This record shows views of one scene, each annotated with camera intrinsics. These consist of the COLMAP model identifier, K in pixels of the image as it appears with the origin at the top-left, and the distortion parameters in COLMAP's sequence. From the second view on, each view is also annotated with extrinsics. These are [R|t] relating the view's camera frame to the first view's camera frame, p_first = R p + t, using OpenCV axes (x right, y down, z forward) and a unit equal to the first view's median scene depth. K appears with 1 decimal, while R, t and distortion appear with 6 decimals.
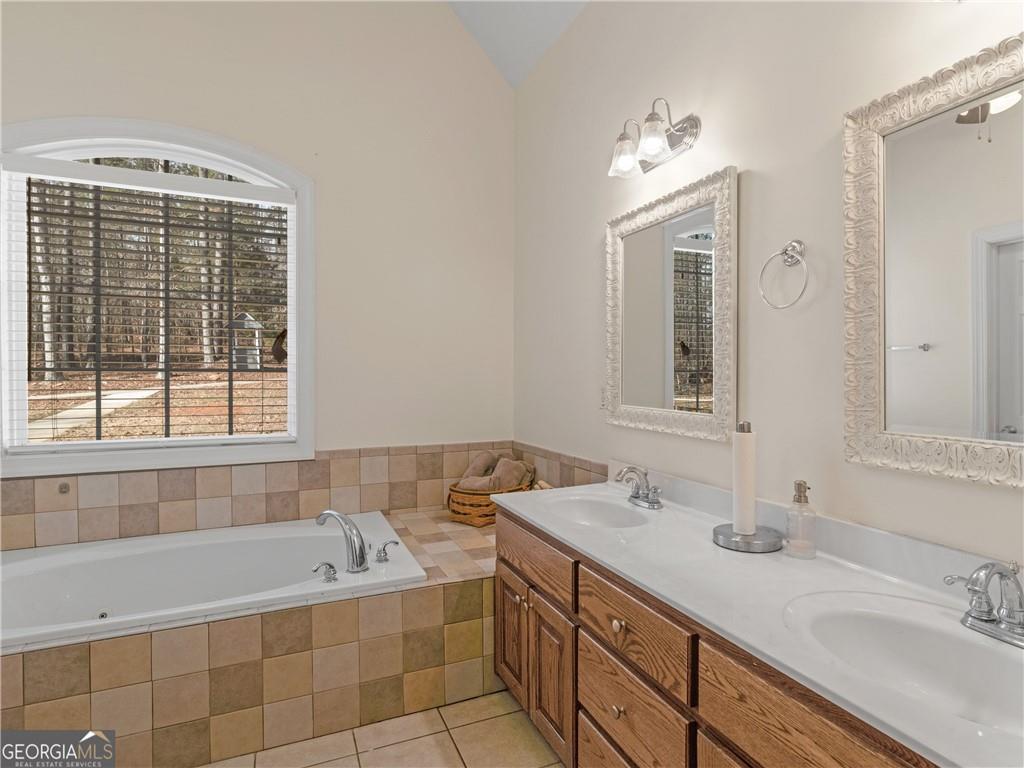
lens RADIAL K [[555.2, 0, 510.7], [0, 555.2, 384.8], [0, 0, 1]] dist [-0.006480, 0.003090]
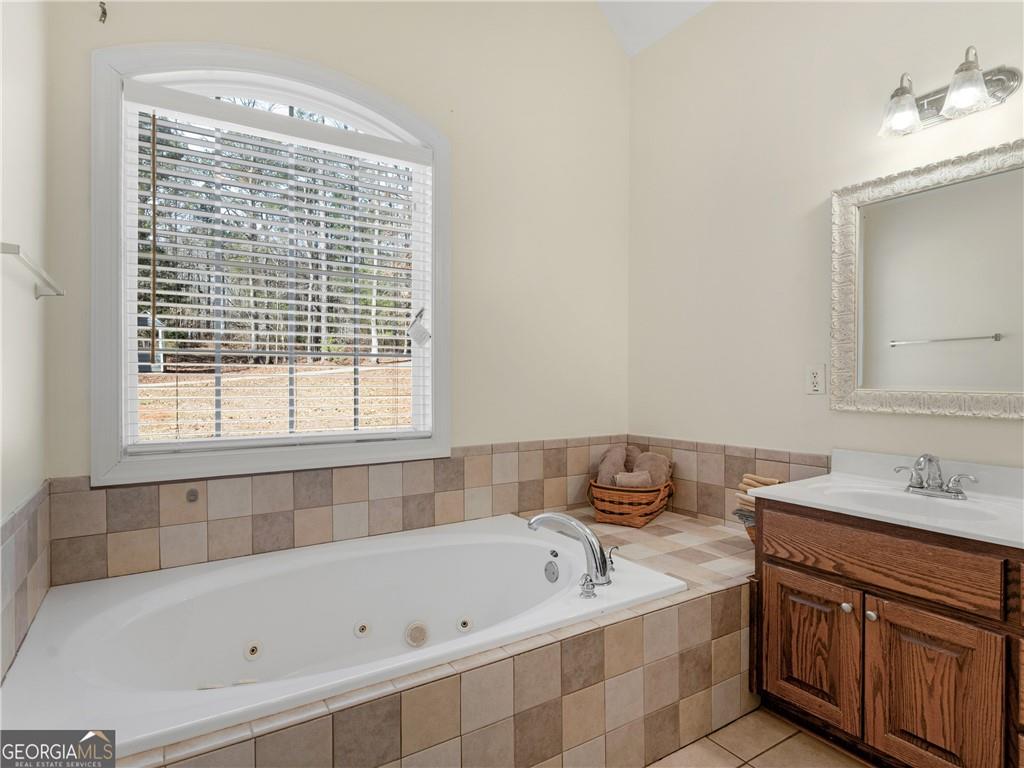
lens RADIAL K [[555.2, 0, 511.9], [0, 555.2, 382.7], [0, 0, 1]] dist [-0.006480, 0.003090]
pose [[0.993991, -0.002946, 0.109426, -0.443020], [0.003601, 0.999977, -0.005794, 0.028062], [-0.109406, 0.006154, 0.993978, 0.142324]]
